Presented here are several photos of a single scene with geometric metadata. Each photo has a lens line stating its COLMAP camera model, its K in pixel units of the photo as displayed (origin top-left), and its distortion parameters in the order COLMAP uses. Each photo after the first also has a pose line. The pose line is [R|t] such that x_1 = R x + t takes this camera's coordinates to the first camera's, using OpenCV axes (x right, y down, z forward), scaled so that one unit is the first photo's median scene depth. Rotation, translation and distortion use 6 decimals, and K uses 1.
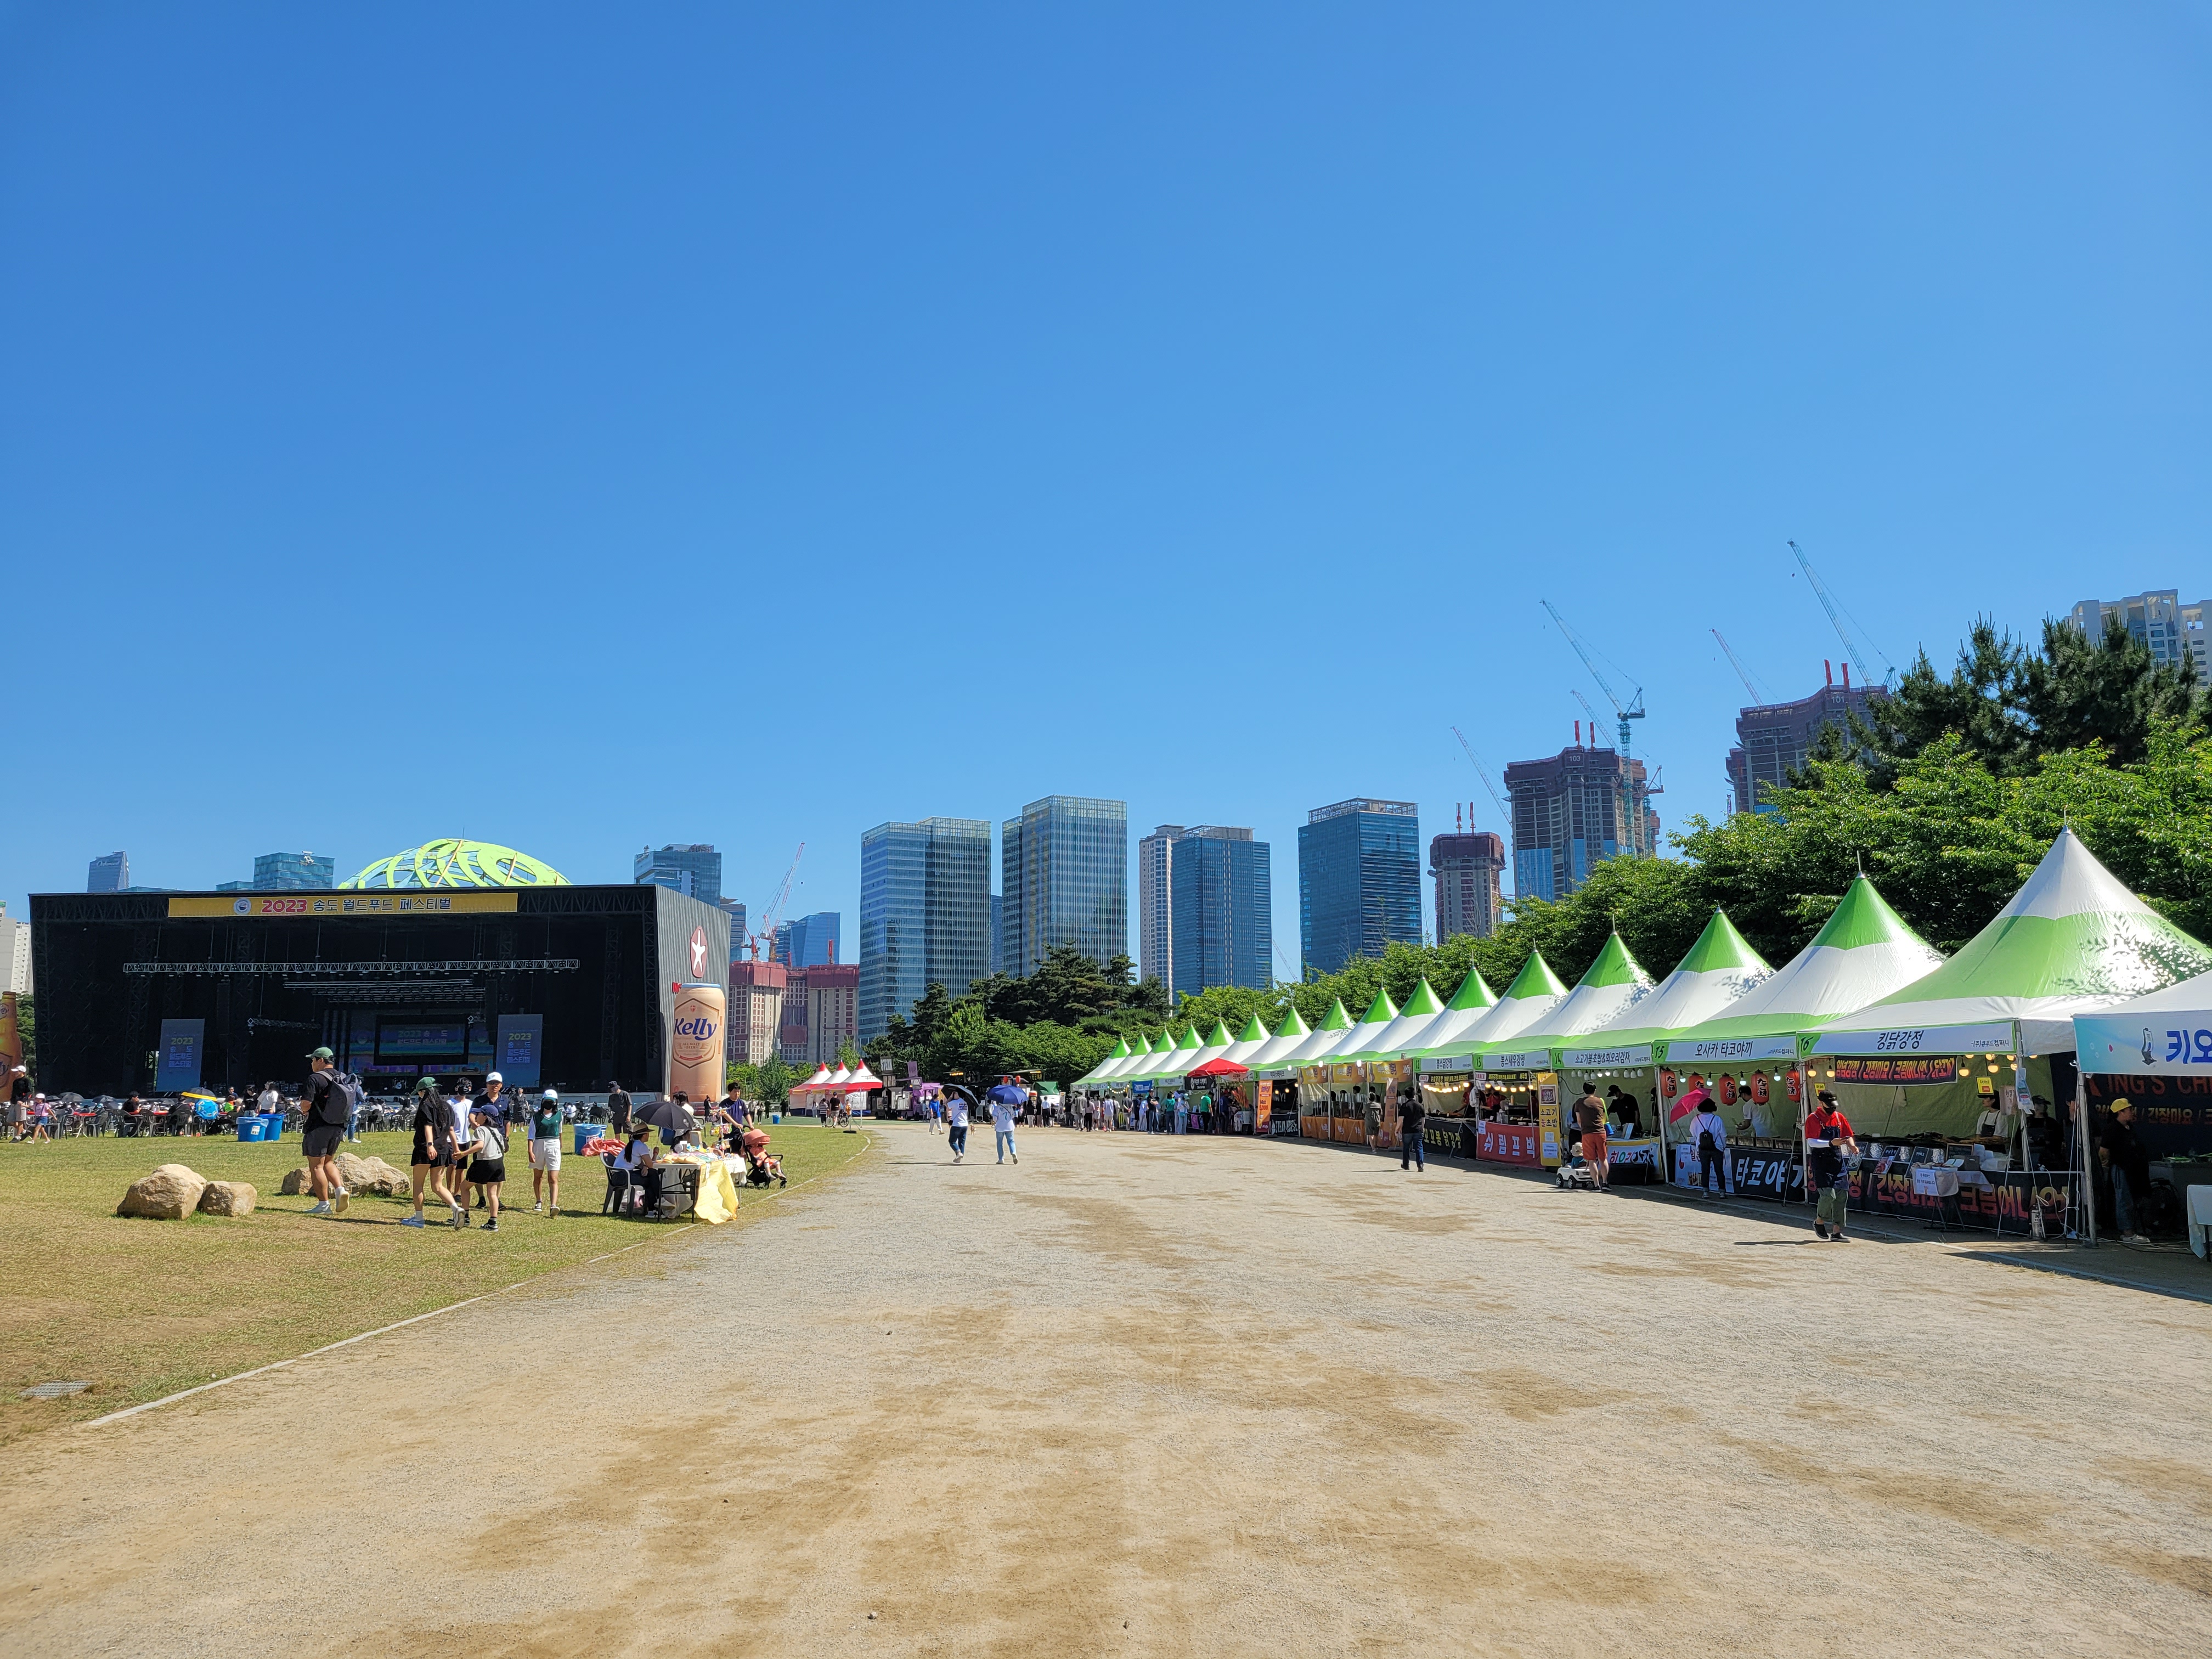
lens RADIAL K [[1653.7, 0, 1104.4], [0, 1653.7, 844.4], [0, 0, 1]] dist [0.066907, -0.044285]
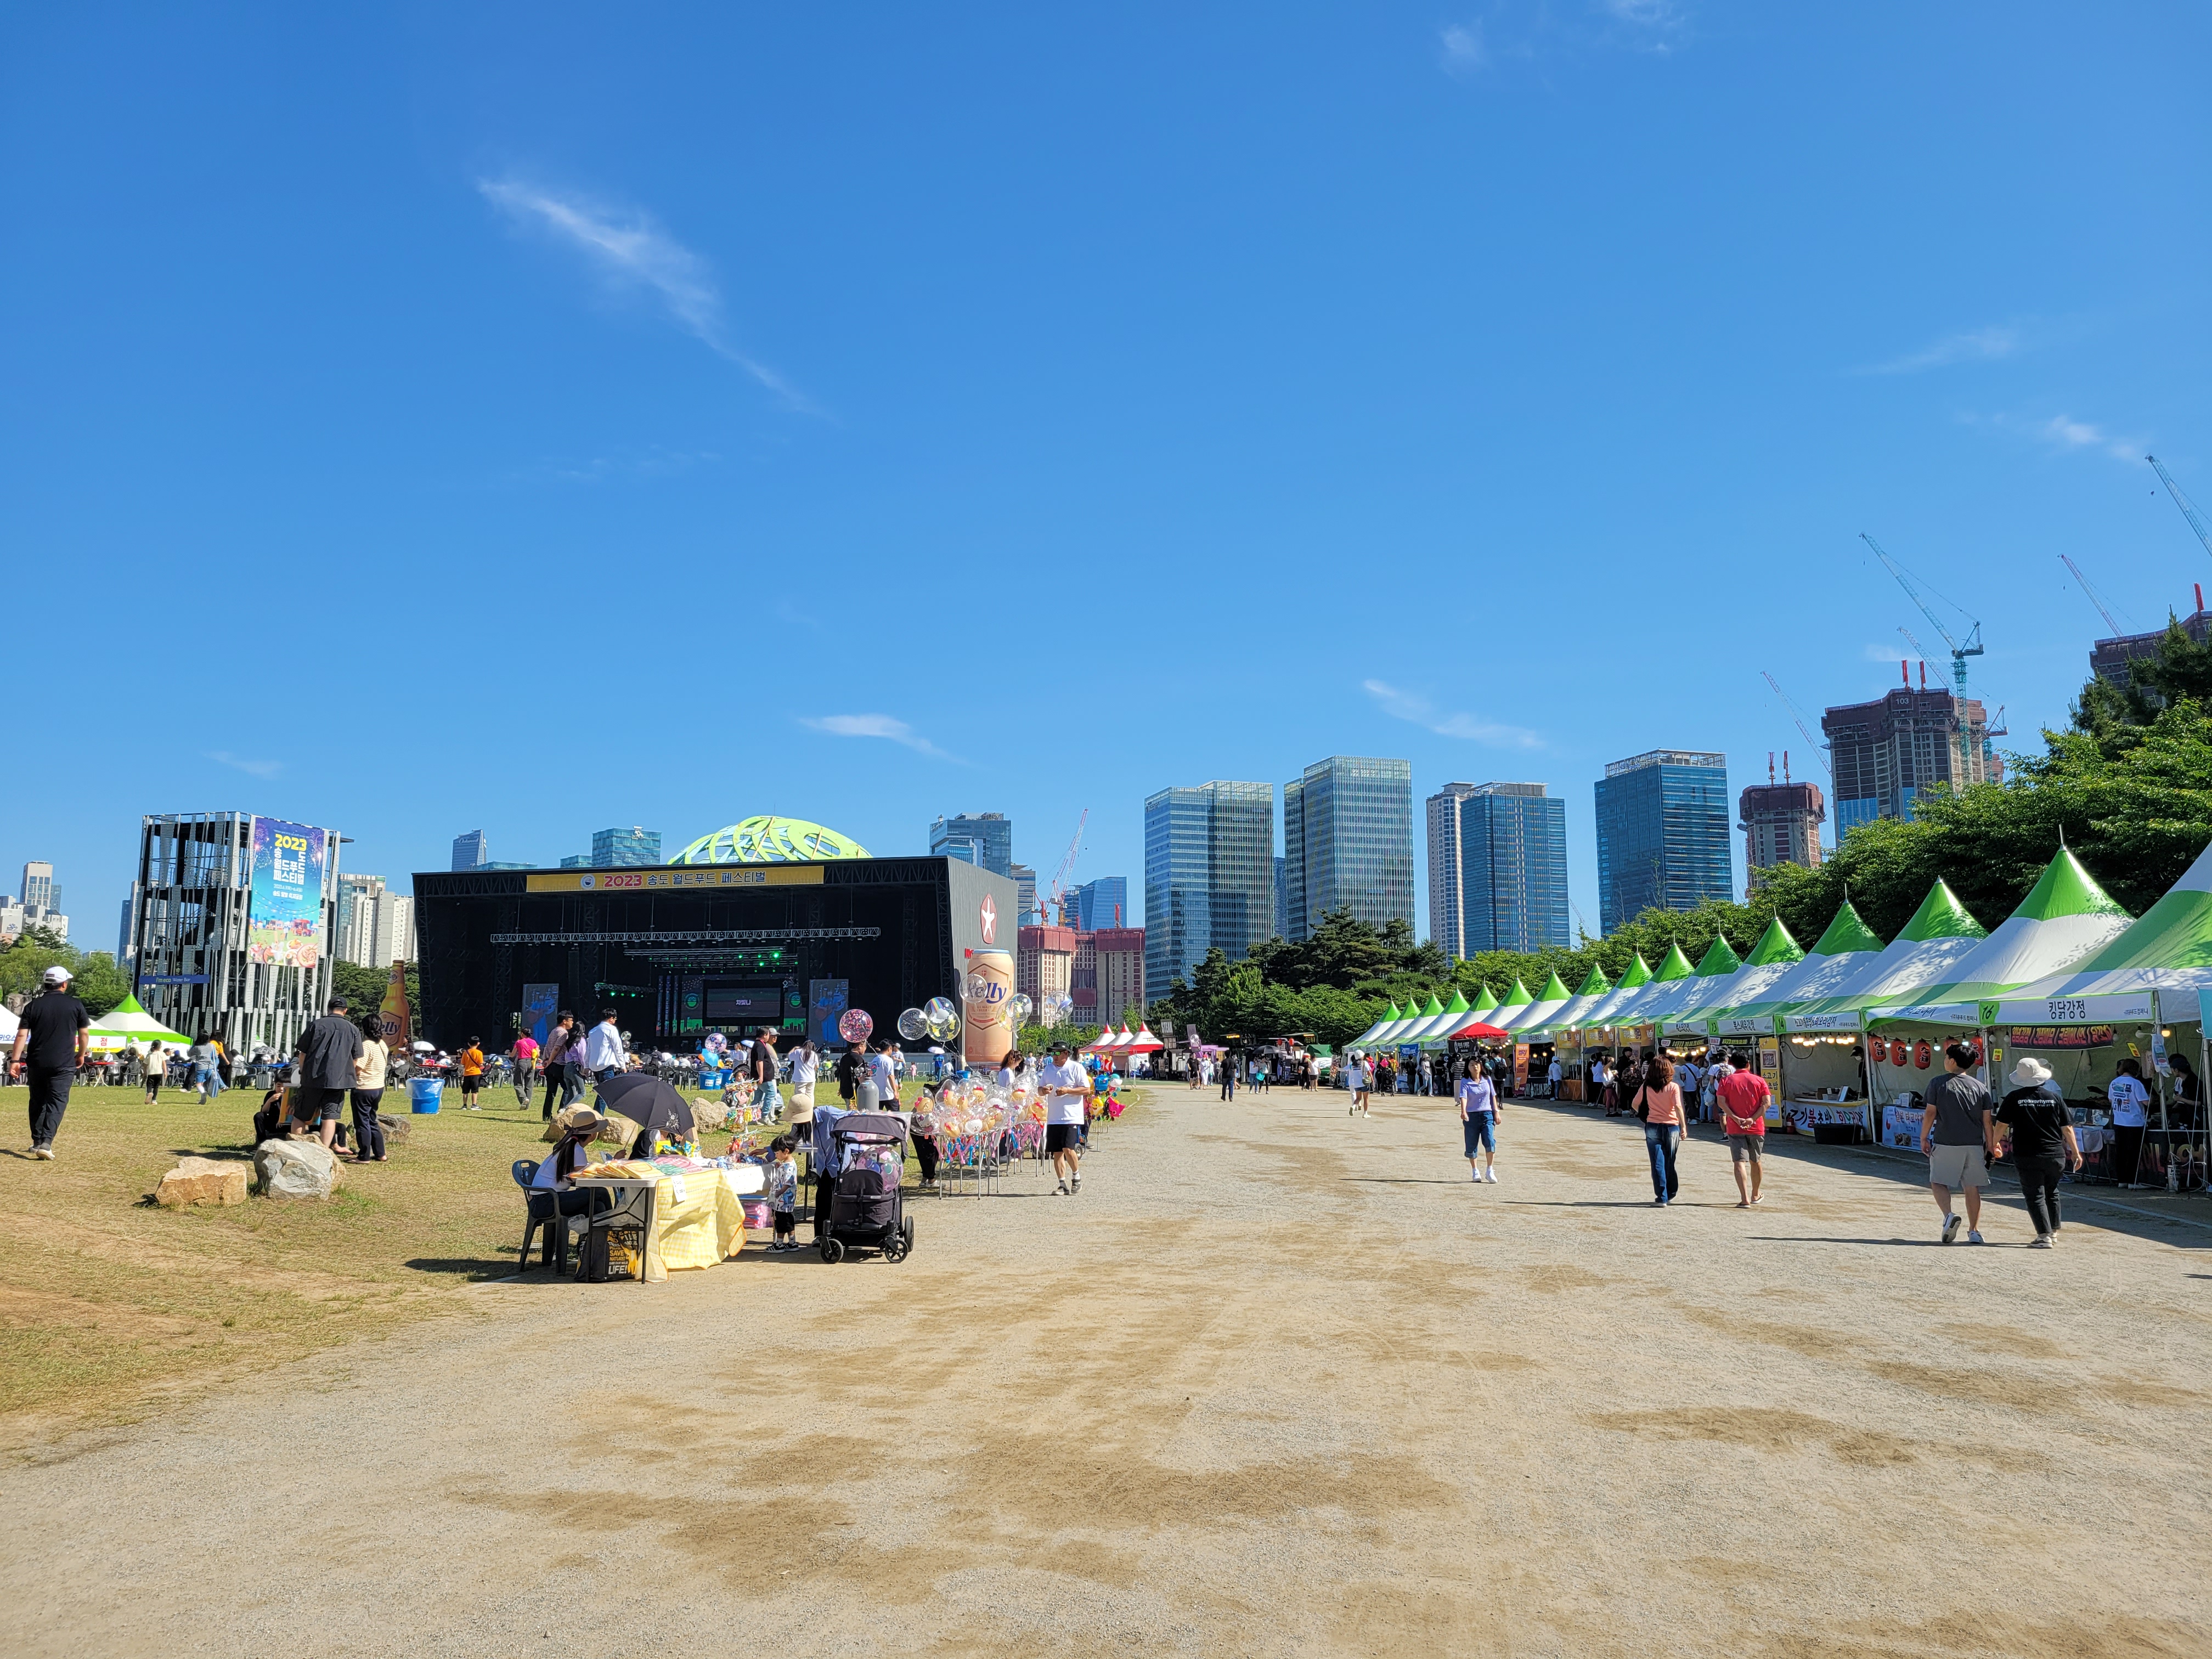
lens RADIAL K [[1662.0, 0, 1106.0], [0, 1662.0, 829.5], [0, 0, 1]] dist [0.068016, -0.046988]
pose [[0.985358, -0.018832, -0.169453, 0.004954], [0.021211, 0.999700, 0.012241, -0.001985], [0.169172, -0.015656, 0.985462, -0.013996]]
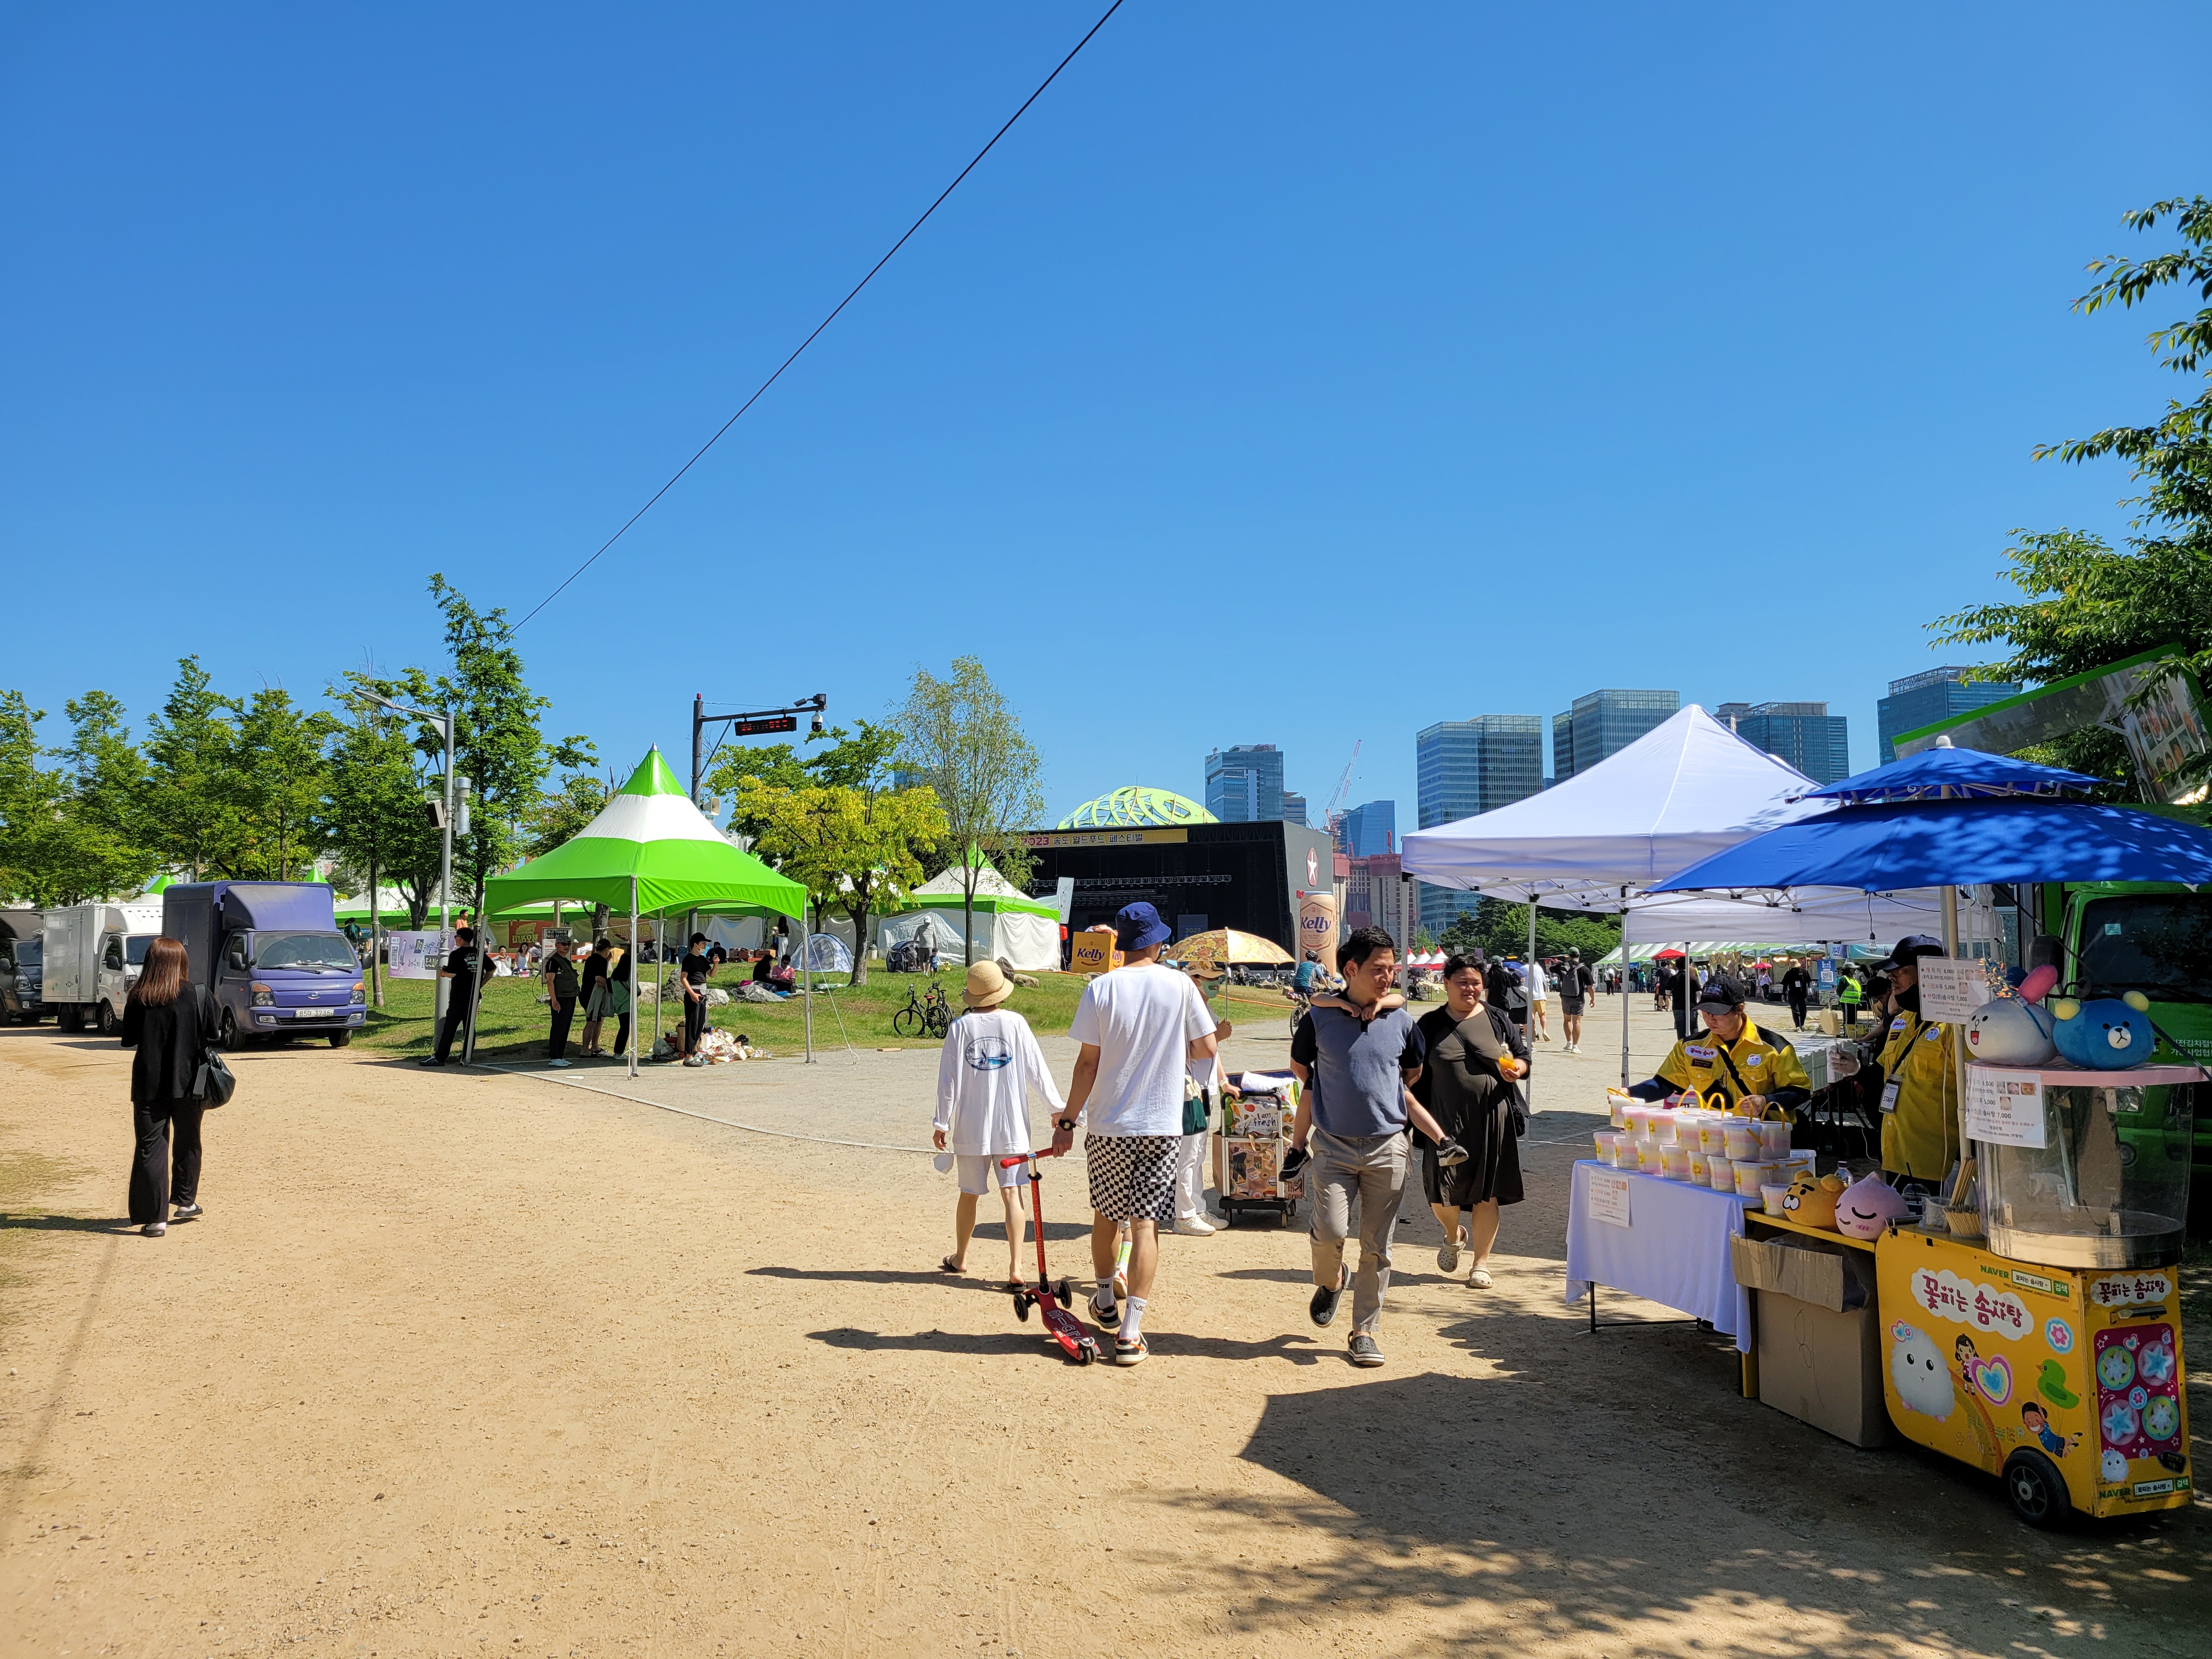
lens RADIAL K [[1653.7, 0, 1104.4], [0, 1653.7, 844.4], [0, 0, 1]] dist [0.066907, -0.044285]
pose [[0.945759, -0.024747, -0.323925, 0.020000], [0.047539, 0.996903, 0.062640, -0.029111], [0.321372, -0.074641, 0.944007, -0.204741]]
